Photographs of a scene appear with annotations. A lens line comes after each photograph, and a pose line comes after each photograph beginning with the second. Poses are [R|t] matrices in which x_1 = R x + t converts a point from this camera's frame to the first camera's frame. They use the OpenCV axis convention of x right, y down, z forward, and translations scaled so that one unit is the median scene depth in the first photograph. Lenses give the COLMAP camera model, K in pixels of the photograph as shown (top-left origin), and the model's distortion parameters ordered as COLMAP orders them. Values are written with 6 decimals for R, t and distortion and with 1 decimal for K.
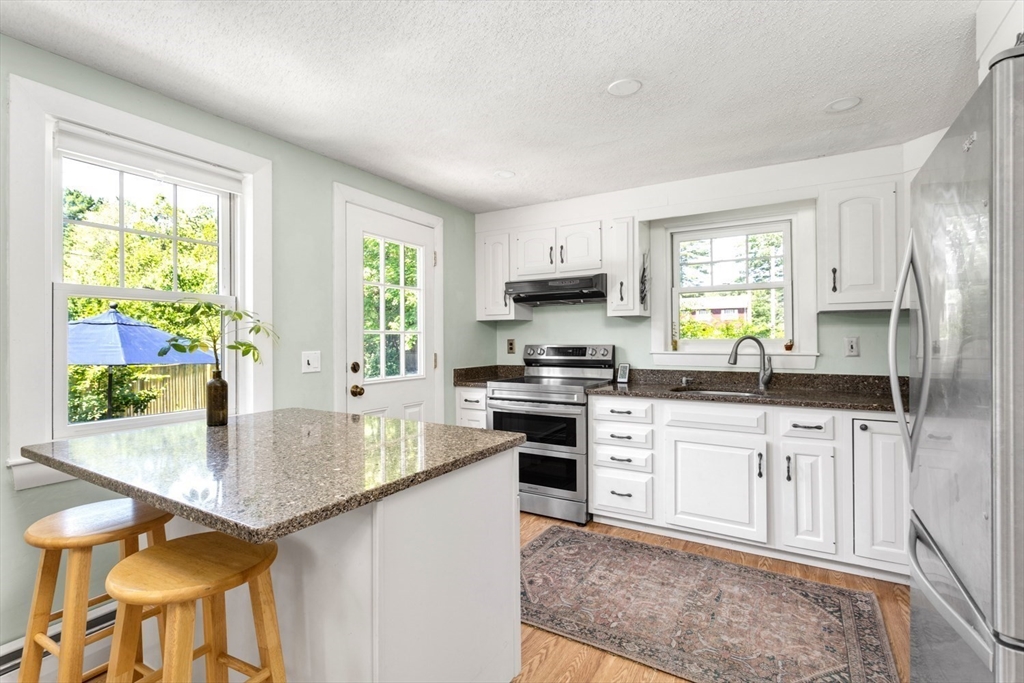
lens RADIAL K [[490.7, 0, 499.6], [0, 490.7, 333.4], [0, 0, 1]] dist [-0.001192, 0.003672]
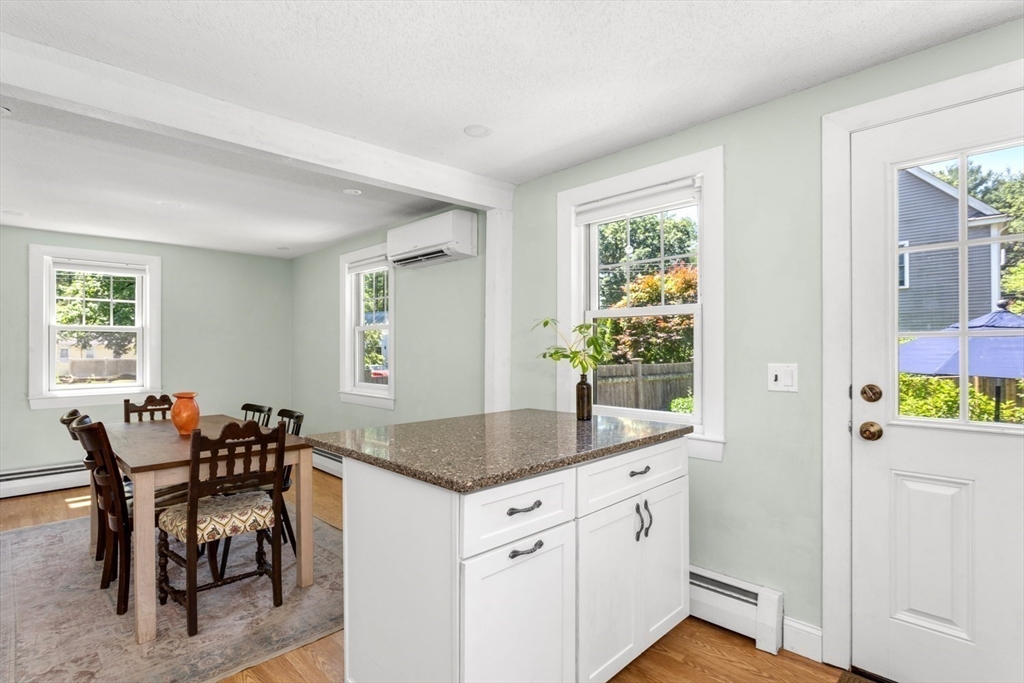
lens RADIAL K [[490.7, 0, 489.1], [0, 490.7, 348.0], [0, 0, 1]] dist [-0.001192, 0.003672]
pose [[-0.257253, 0.008791, -0.966304, 0.353358], [0.019288, 0.999806, 0.003960, 0.000758], [0.966152, -0.017619, -0.257372, 0.578888]]
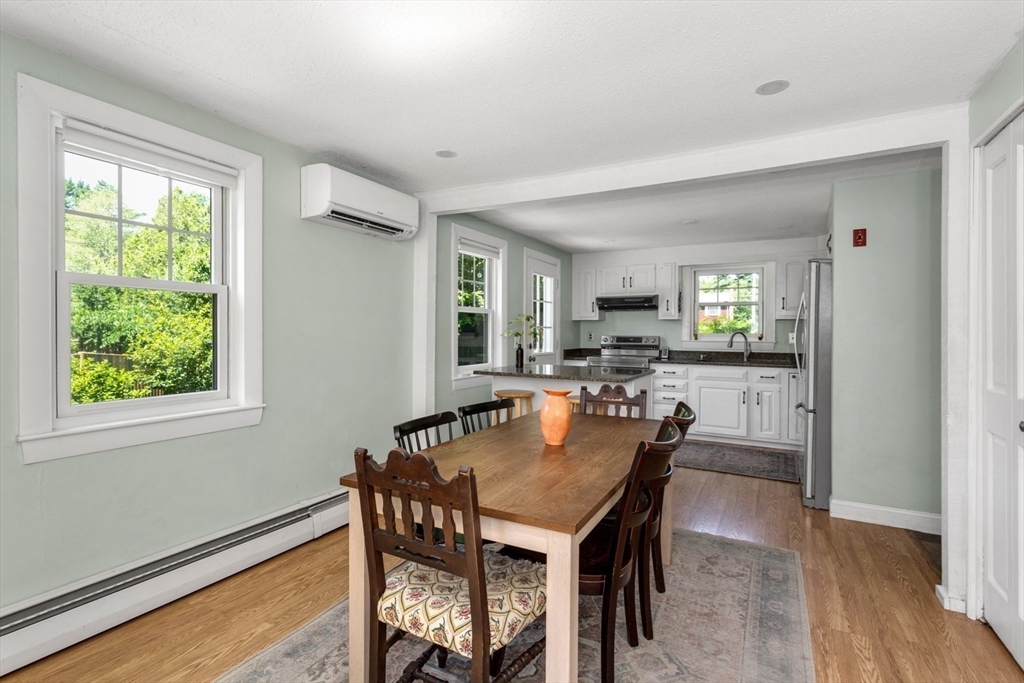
lens RADIAL K [[490.7, 0, 500.6], [0, 490.7, 333.6], [0, 0, 1]] dist [-0.001192, 0.003672]
pose [[0.999402, 0.011426, 0.032623, -0.398003], [-0.011944, 0.999805, 0.015719, -0.005186], [-0.032437, -0.016099, 0.999344, -0.723603]]
